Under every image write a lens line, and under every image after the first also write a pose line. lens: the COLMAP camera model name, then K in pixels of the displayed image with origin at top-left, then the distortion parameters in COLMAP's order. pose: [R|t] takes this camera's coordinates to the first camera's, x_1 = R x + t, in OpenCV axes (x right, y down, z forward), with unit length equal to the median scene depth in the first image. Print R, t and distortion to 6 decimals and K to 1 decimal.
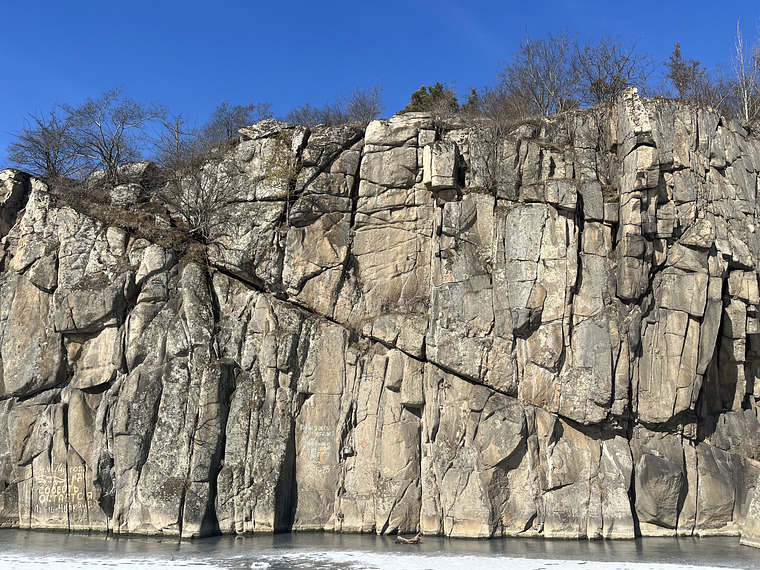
lens RADIAL K [[594.5, 0, 380.0], [0, 594.5, 285.0], [0, 0, 1]] dist [0.074151, -0.107347]
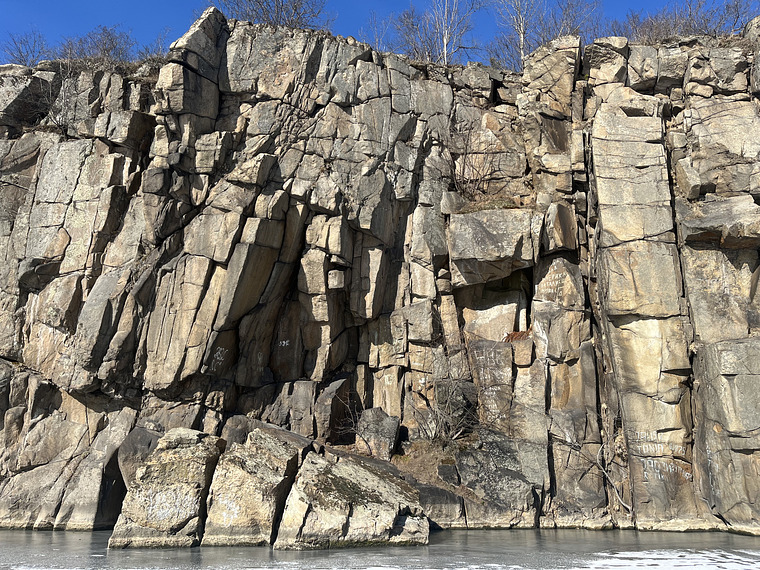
lens RADIAL K [[594.5, 0, 380.0], [0, 594.5, 285.0], [0, 0, 1]] dist [0.074151, -0.107347]
pose [[0.999465, -0.007729, -0.031793, 0.745405], [0.006885, 0.999623, -0.026562, 0.103183], [0.031986, 0.026329, 0.999141, 0.170515]]
